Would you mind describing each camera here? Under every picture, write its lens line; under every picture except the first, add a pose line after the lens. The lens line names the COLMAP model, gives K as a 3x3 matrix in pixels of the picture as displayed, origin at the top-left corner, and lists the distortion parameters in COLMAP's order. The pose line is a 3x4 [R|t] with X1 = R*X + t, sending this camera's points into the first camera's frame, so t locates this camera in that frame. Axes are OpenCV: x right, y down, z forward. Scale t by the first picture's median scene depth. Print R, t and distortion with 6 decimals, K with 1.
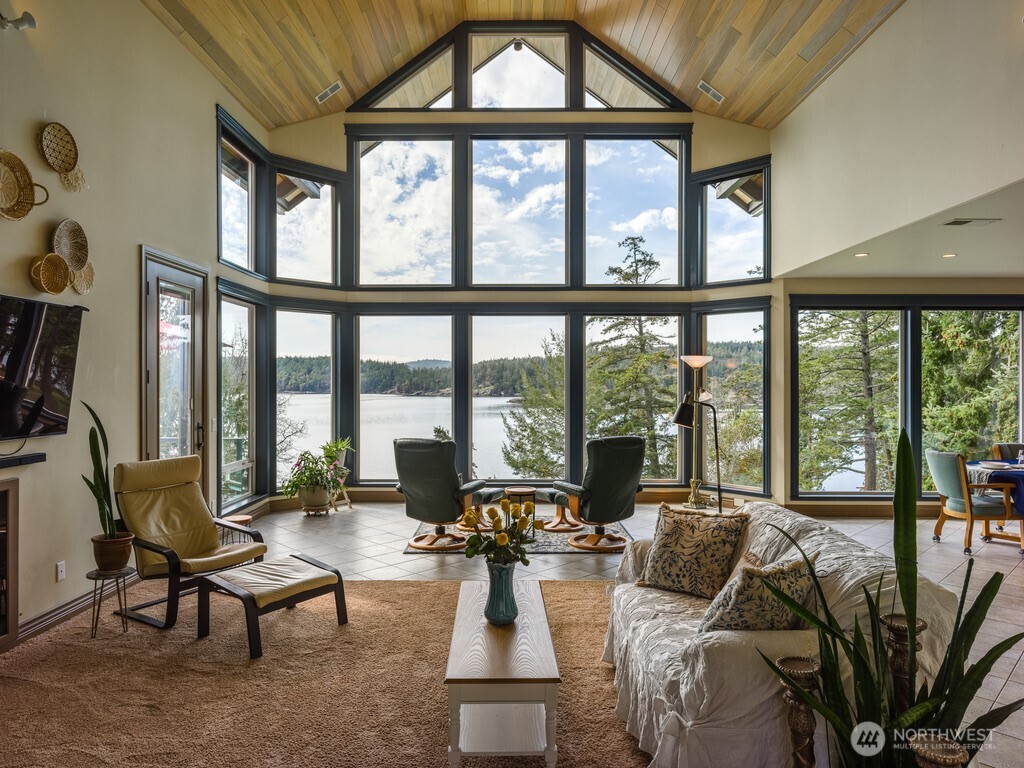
lens RADIAL K [[661.2, 0, 520.0], [0, 661.2, 380.9], [0, 0, 1]] dist [-0.013744, 0.002463]
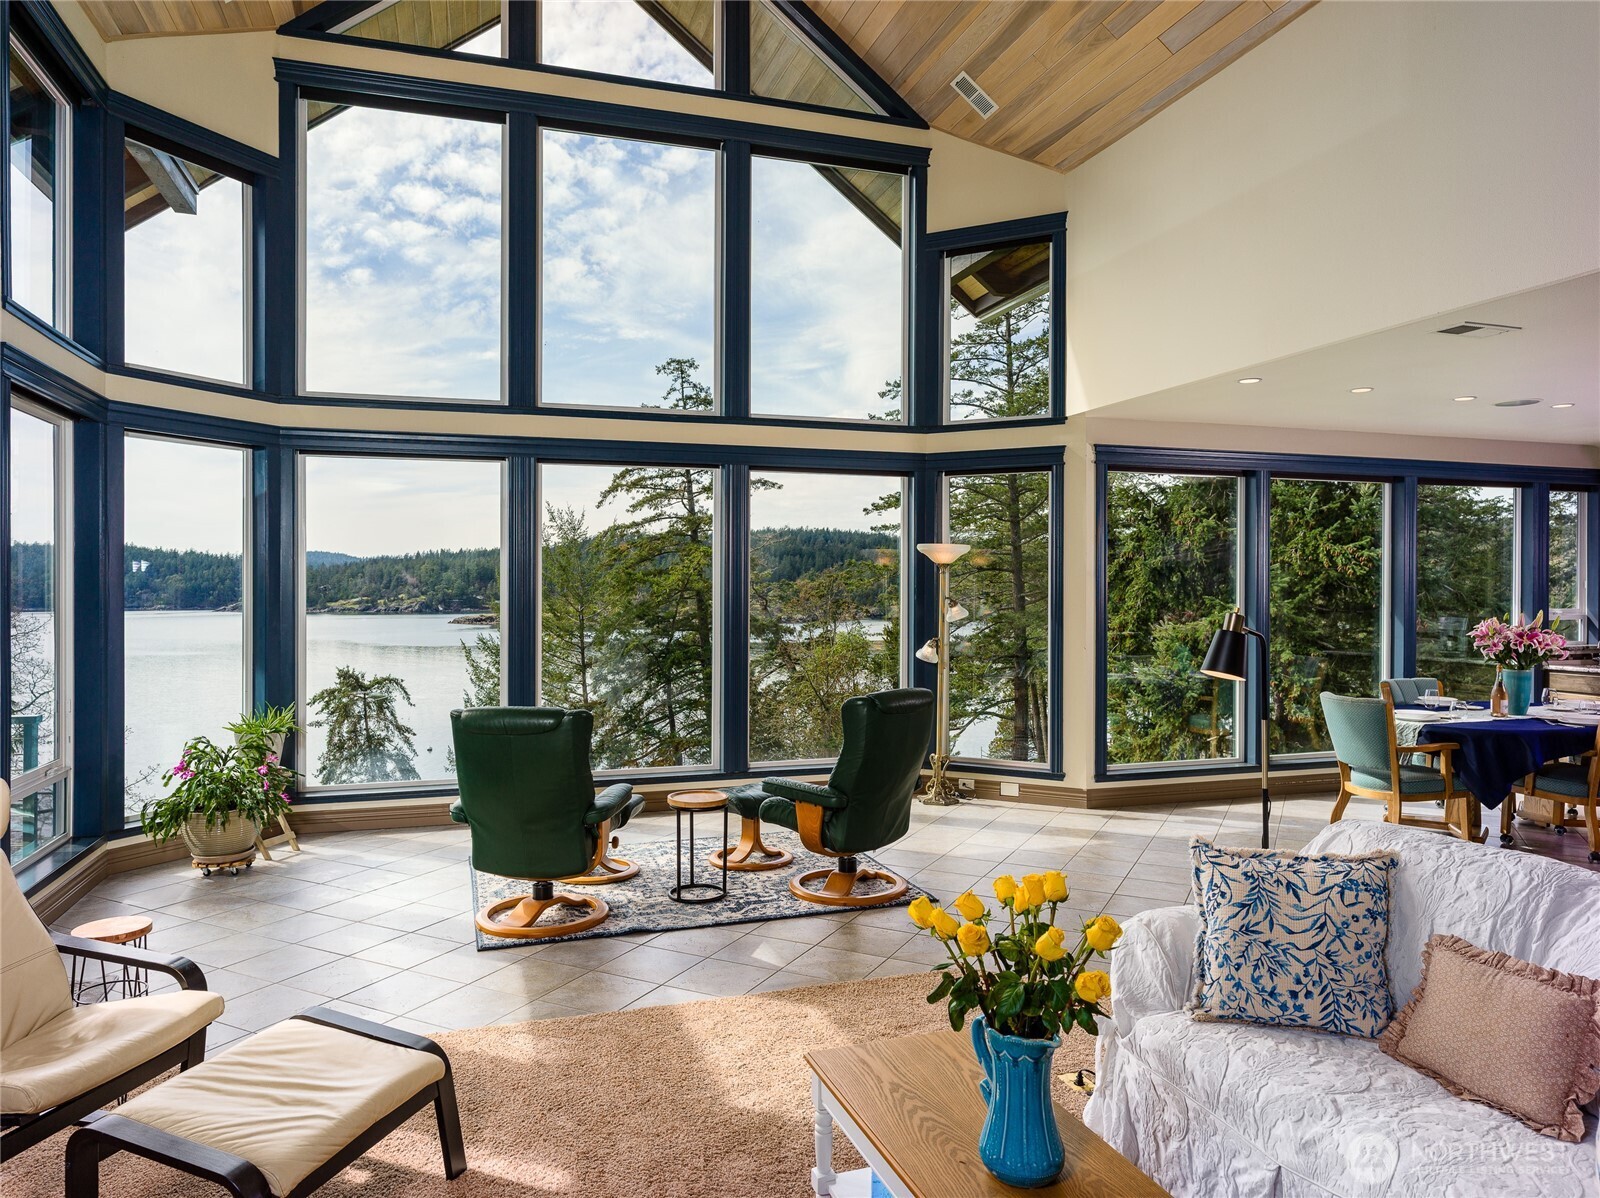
lens RADIAL K [[1033.1, 0, 809.6], [0, 1033.1, 596.7], [0, 0, 1]] dist [-0.013744, 0.002463]
pose [[0.950588, -0.004176, 0.310426, -0.133943], [0.001413, 0.999957, 0.009125, 0.000006], [-0.310451, -0.008235, 0.950554, 0.167302]]
